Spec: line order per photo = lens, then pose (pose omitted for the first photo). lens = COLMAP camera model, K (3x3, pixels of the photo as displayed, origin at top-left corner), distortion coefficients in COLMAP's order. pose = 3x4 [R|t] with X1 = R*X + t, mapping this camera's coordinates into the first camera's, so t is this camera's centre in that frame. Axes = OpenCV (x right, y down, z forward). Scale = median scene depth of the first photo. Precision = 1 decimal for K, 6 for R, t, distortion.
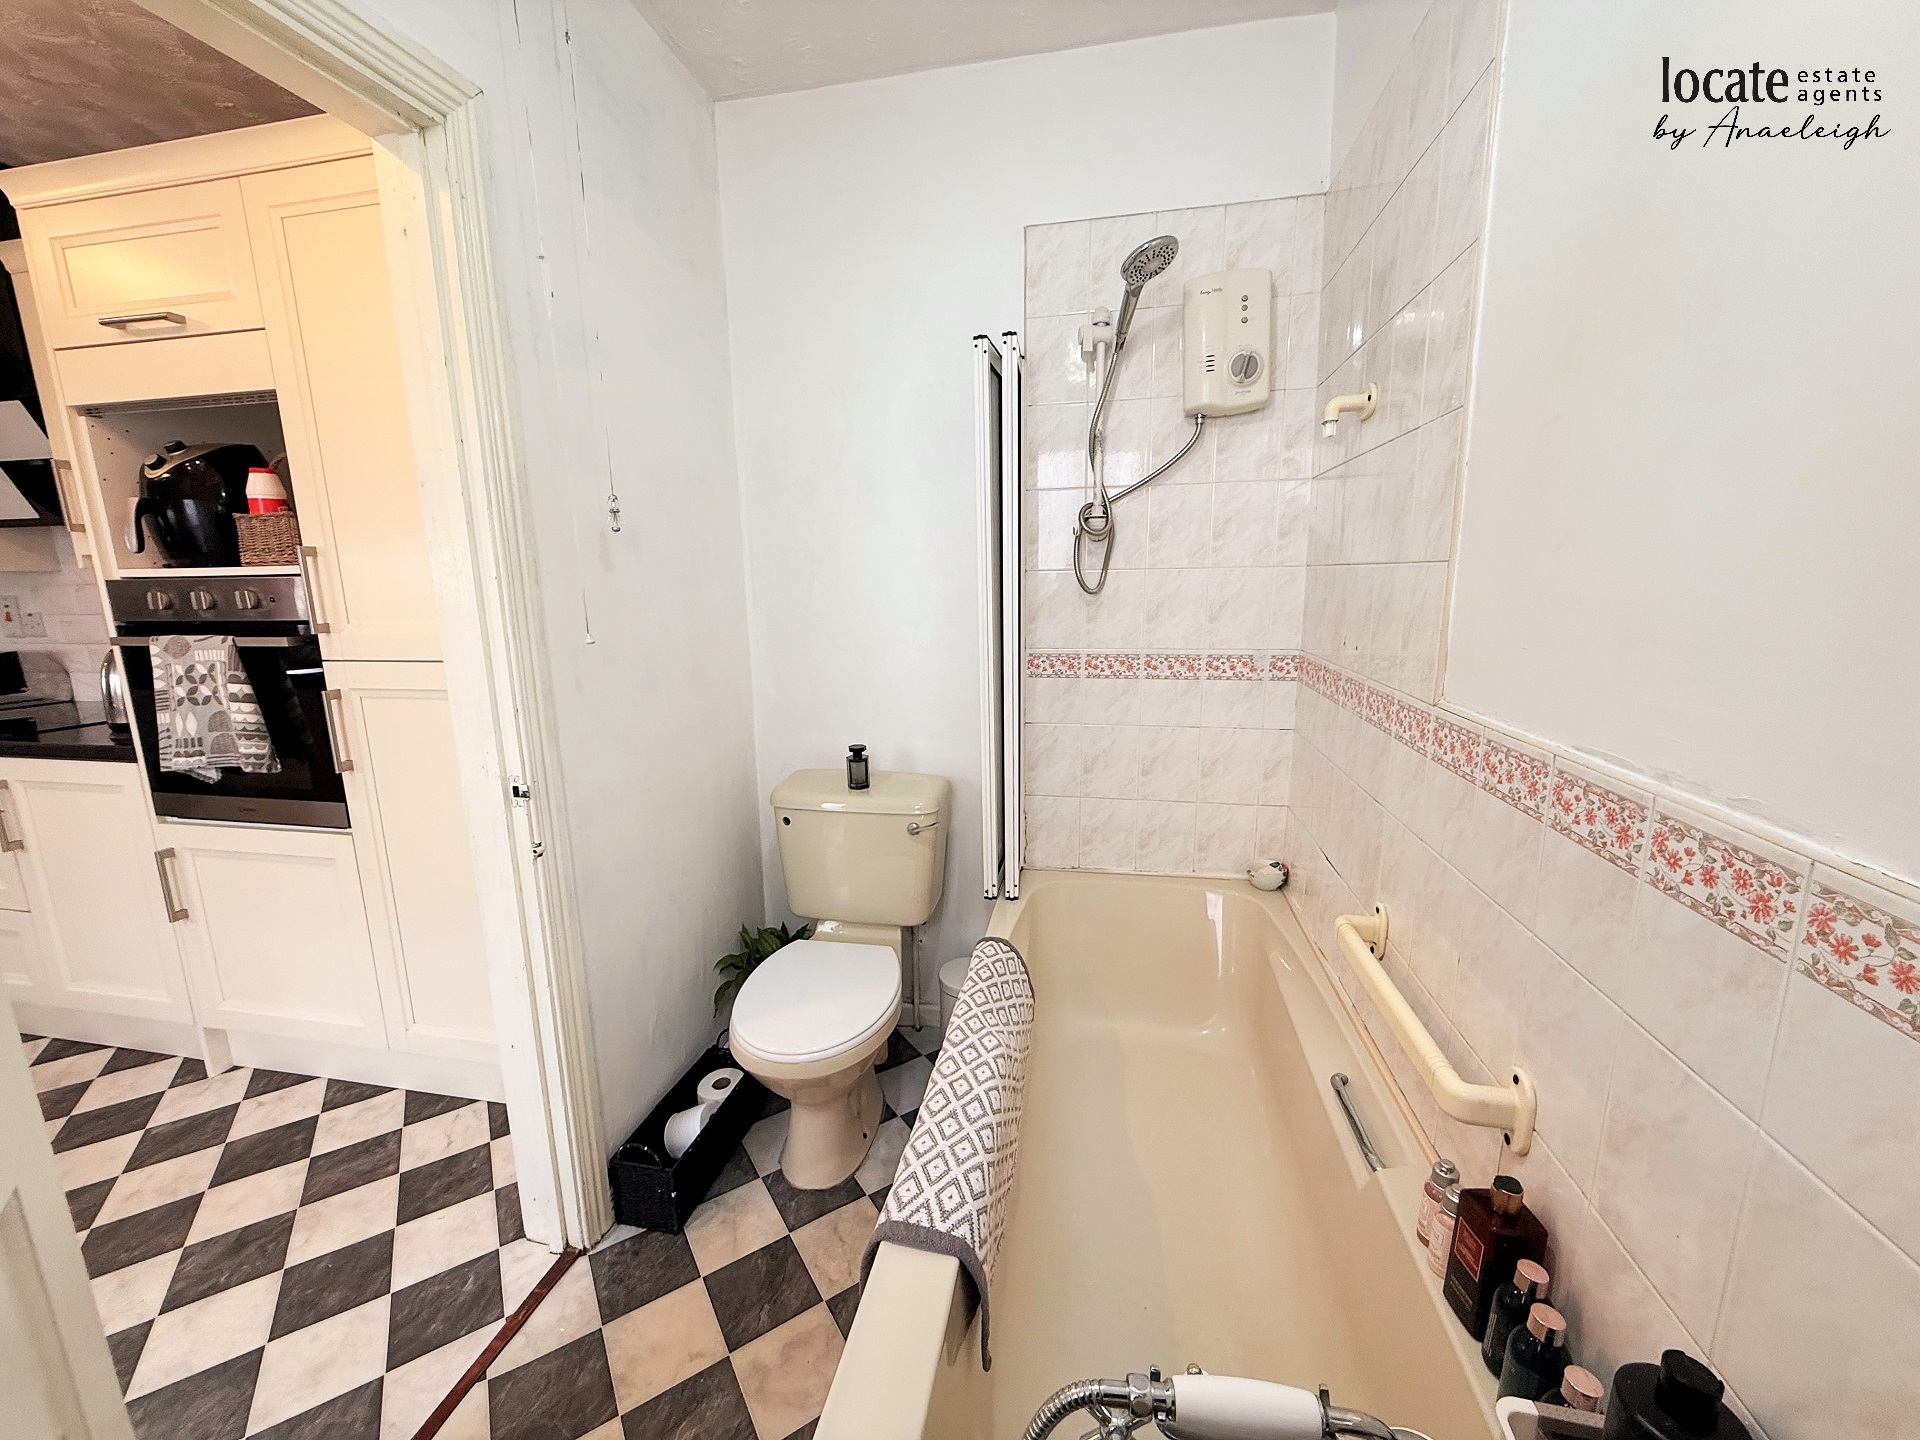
lens RADIAL K [[759.7, 0, 952.5], [0, 759.7, 721.0], [0, 0, 1]] dist [-0.000047, 0.000081]
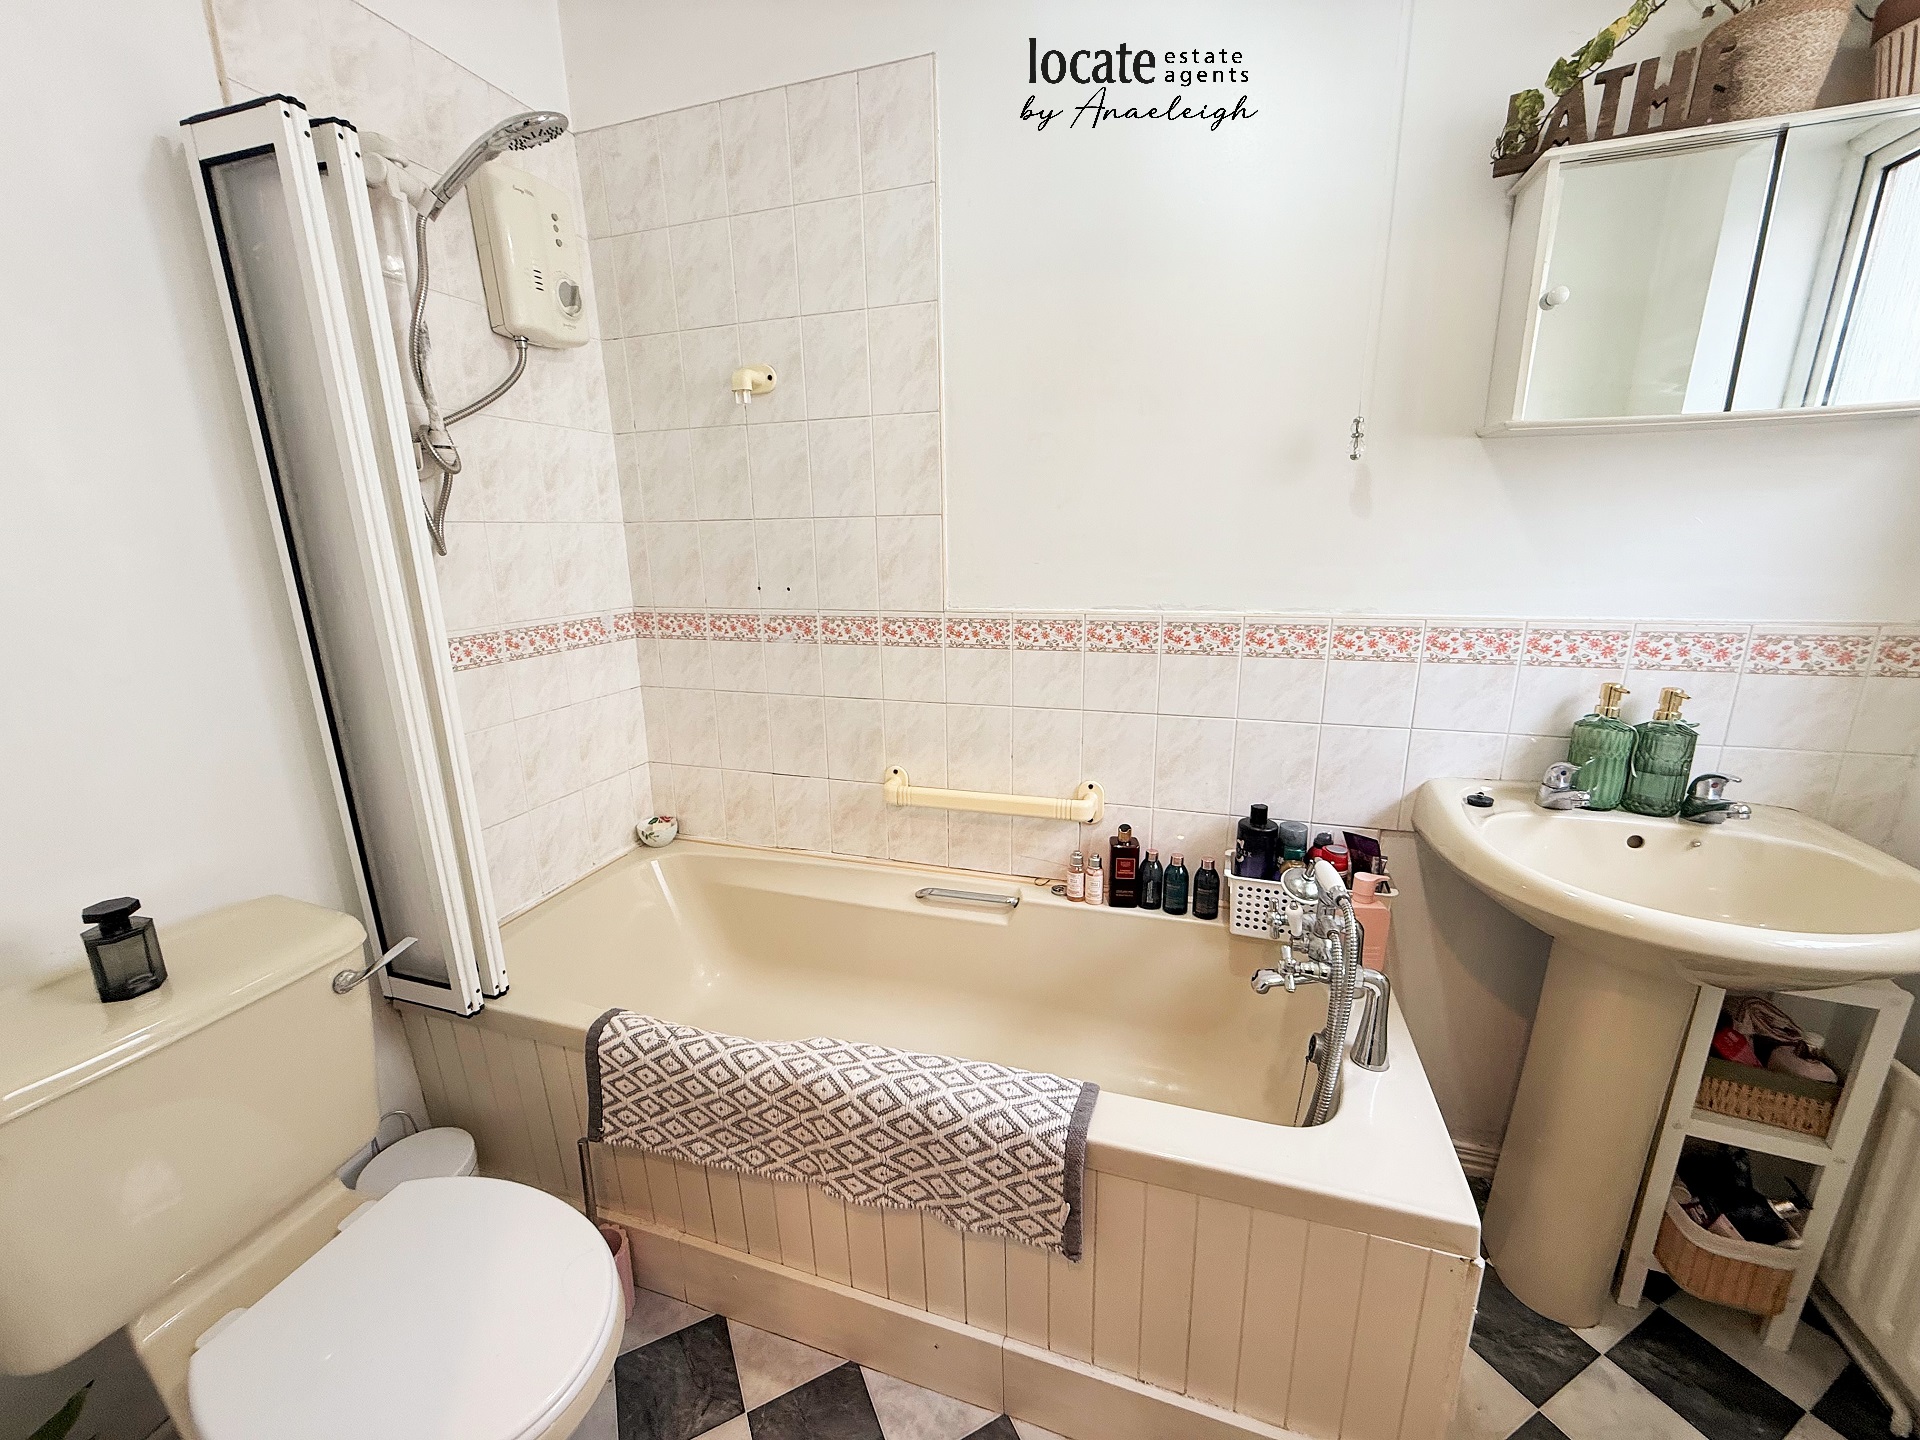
lens RADIAL K [[759.7, 0, 952.5], [0, 759.7, 721.0], [0, 0, 1]] dist [-0.000047, 0.000081]
pose [[0.119745, -0.227676, 0.966346, -0.504193], [0.202856, 0.958426, 0.200673, -0.064731], [-0.971859, 0.172000, 0.160952, 0.452210]]
